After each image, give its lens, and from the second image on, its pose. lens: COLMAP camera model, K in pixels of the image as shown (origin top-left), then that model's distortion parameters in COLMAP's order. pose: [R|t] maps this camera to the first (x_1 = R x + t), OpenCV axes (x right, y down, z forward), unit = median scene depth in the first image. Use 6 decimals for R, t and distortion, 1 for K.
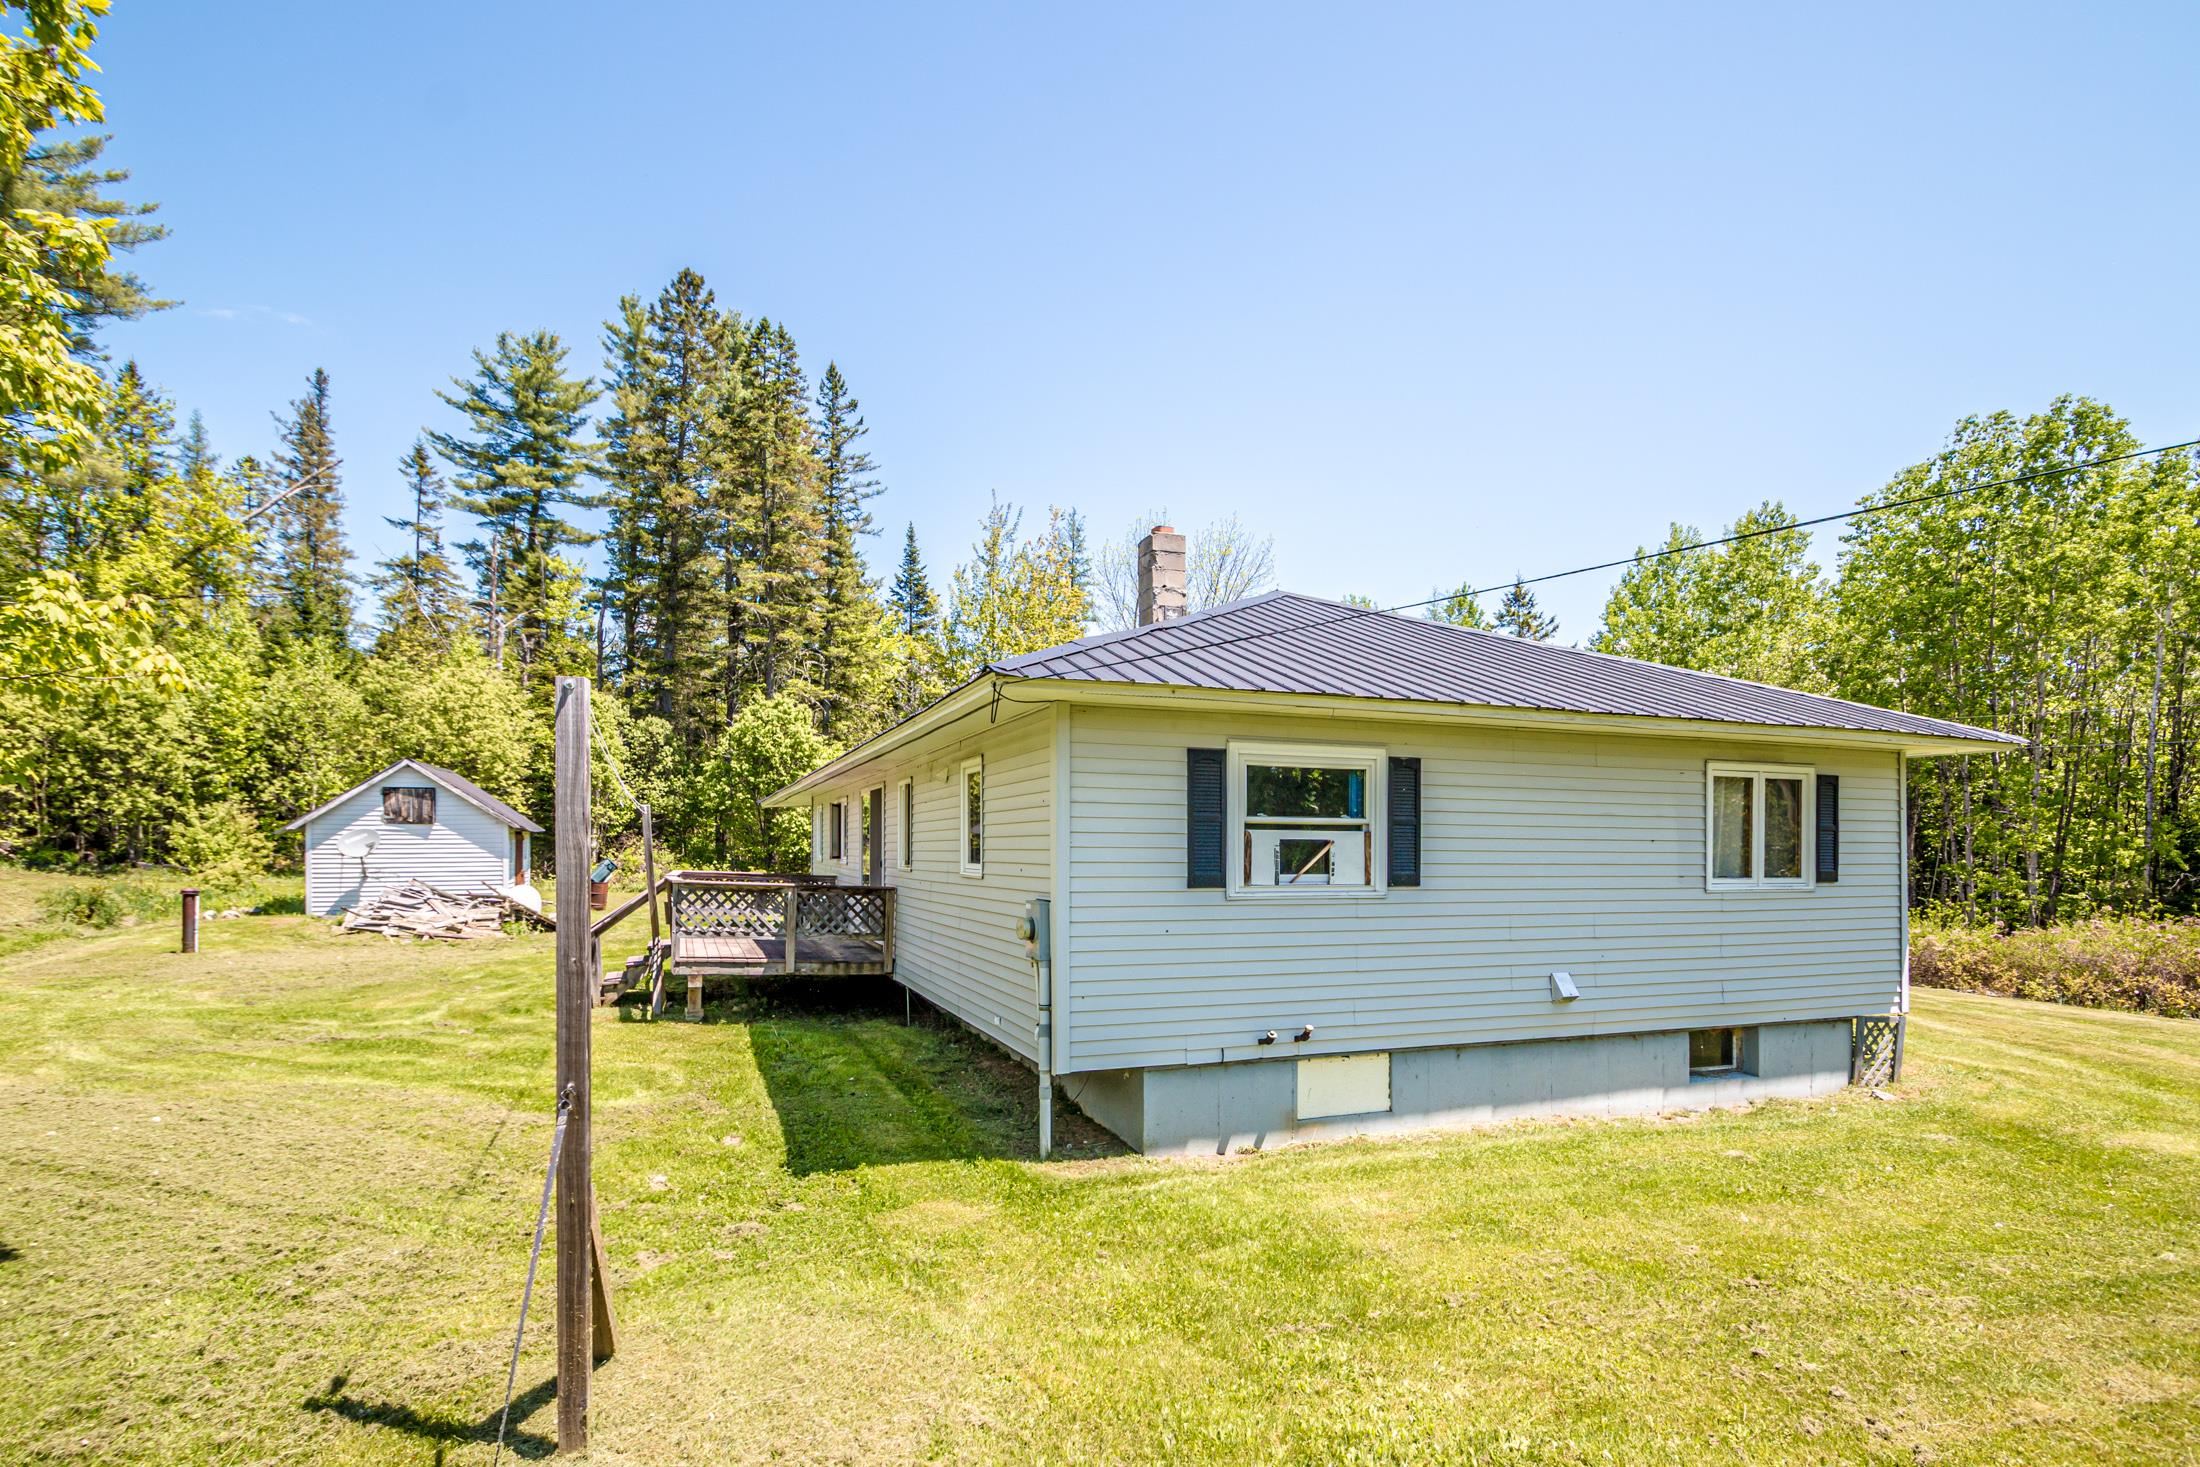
lens RADIAL K [[1076.1, 0, 1095.2], [0, 1076.1, 774.5], [0, 0, 1]] dist [0.018391, -0.022658]
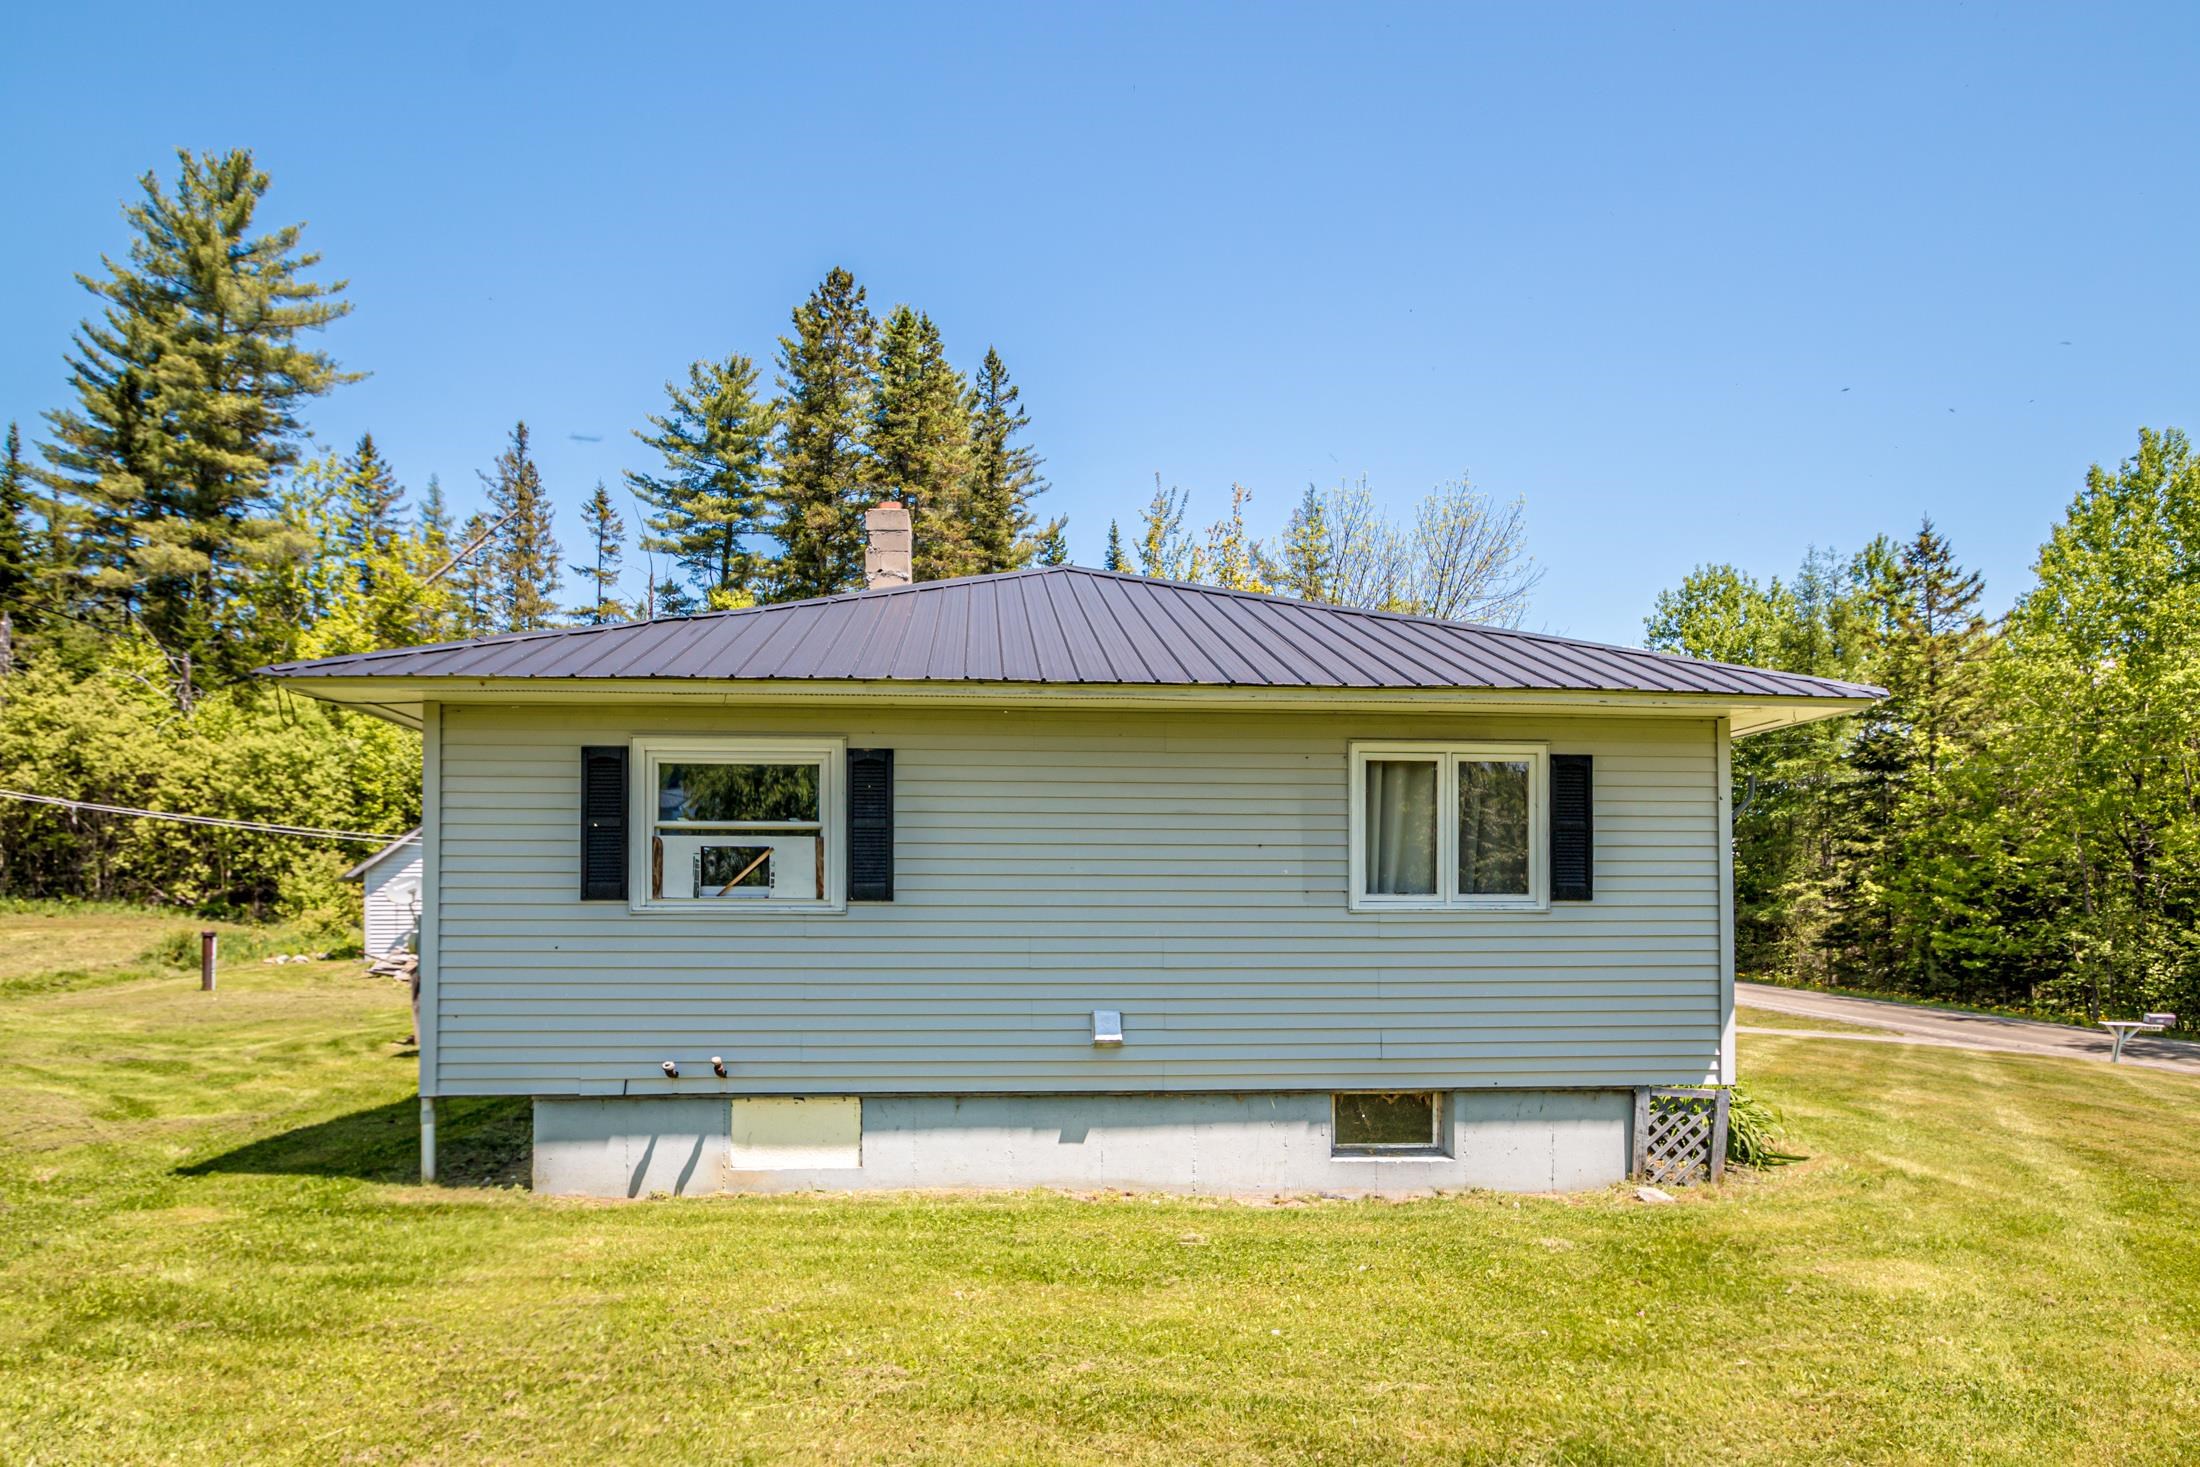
lens RADIAL K [[1320.9, 0, 1204.6], [0, 1320.9, 814.8], [0, 0, 1]] dist [-0.016956, 0.001955]
pose [[0.957492, -0.026463, -0.287243, 0.333786], [0.024362, 0.999644, -0.010887, 0.021561], [0.287429, 0.003427, 0.957796, 0.033746]]
